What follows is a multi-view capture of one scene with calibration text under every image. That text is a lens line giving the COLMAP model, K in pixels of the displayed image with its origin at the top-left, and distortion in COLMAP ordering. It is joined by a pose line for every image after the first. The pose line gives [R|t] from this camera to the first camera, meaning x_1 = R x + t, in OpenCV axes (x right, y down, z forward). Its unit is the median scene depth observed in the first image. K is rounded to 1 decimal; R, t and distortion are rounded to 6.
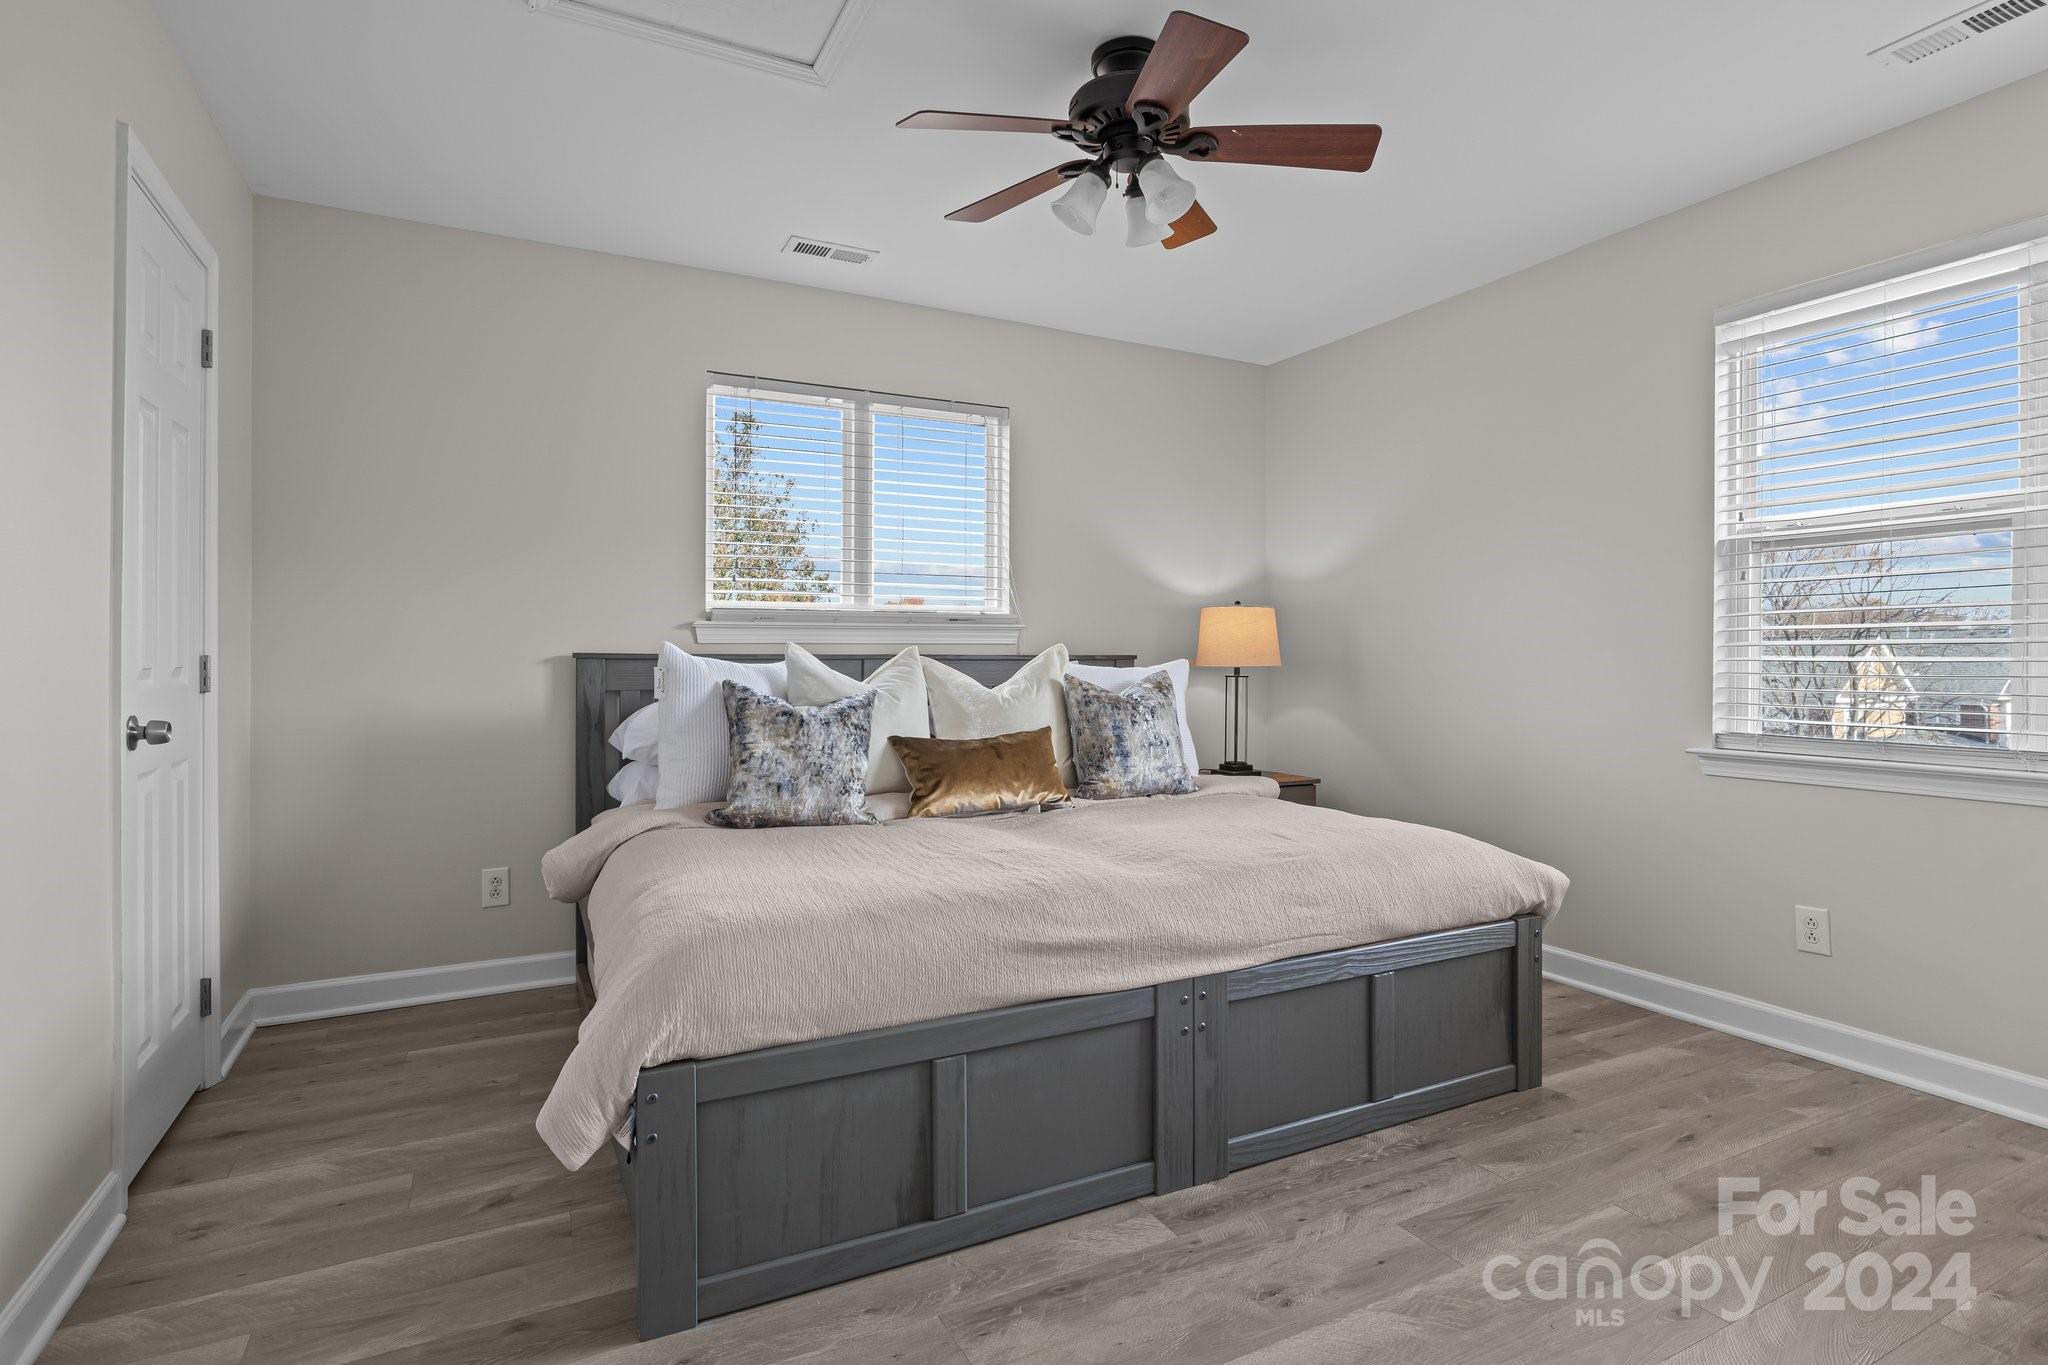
lens RADIAL K [[1028.7, 0, 1019.2], [0, 1028.7, 680.1], [0, 0, 1]] dist [-0.010570, -0.000959]
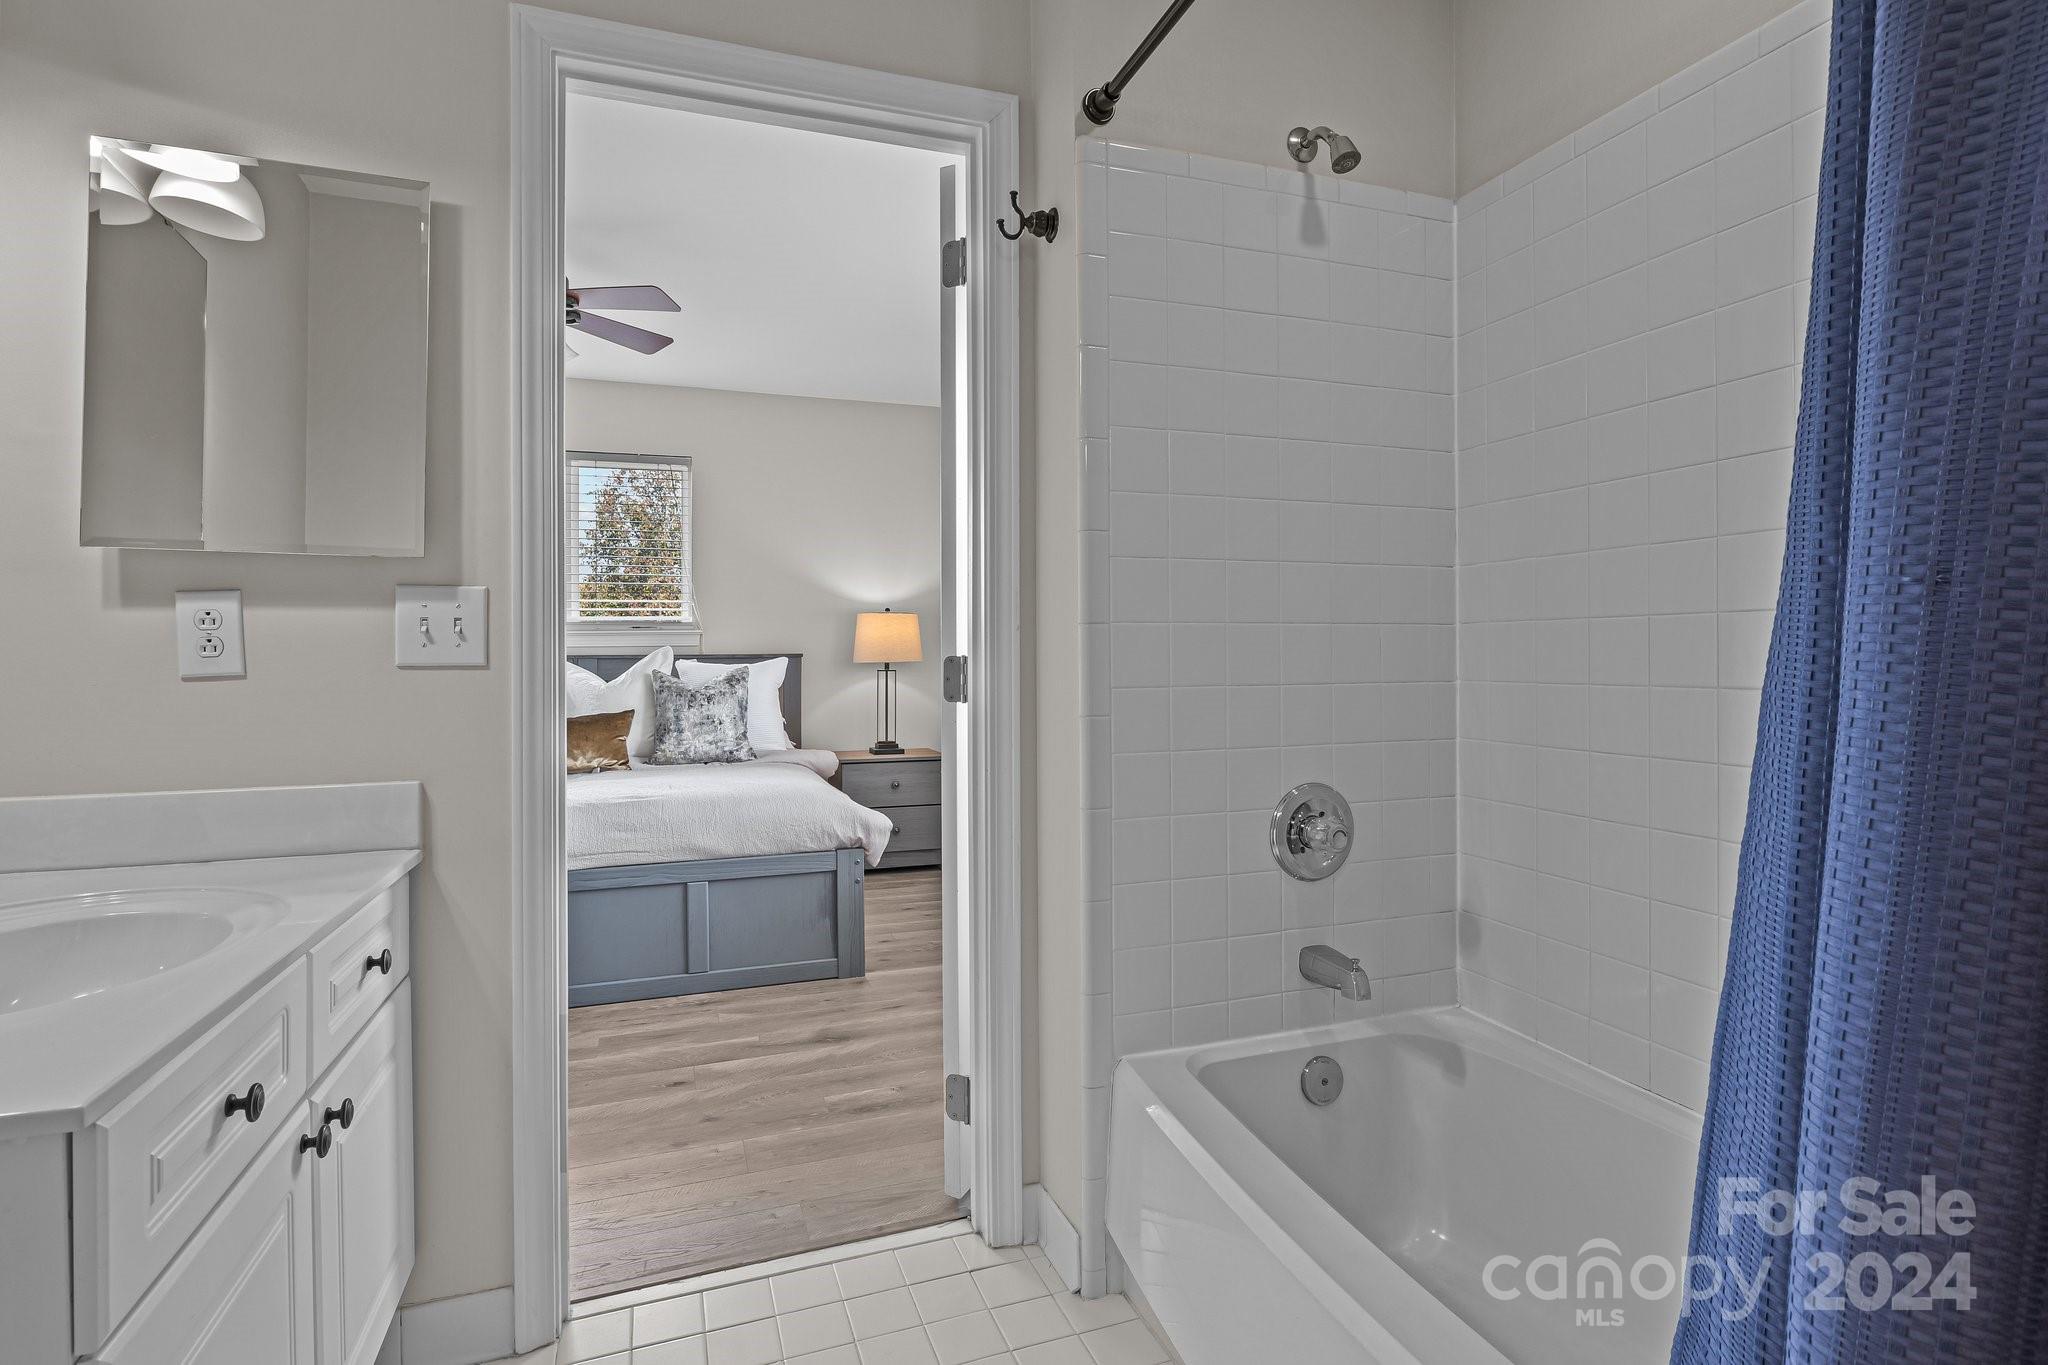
lens RADIAL K [[1028.7, 0, 1031.1], [0, 1028.7, 670.9], [0, 0, 1]] dist [-0.010570, -0.000959]
pose [[0.993262, -0.003974, -0.115824, 0.697187], [0.003707, 0.999990, -0.002525, 0.000956], [0.115833, 0.002079, 0.993267, -0.246419]]
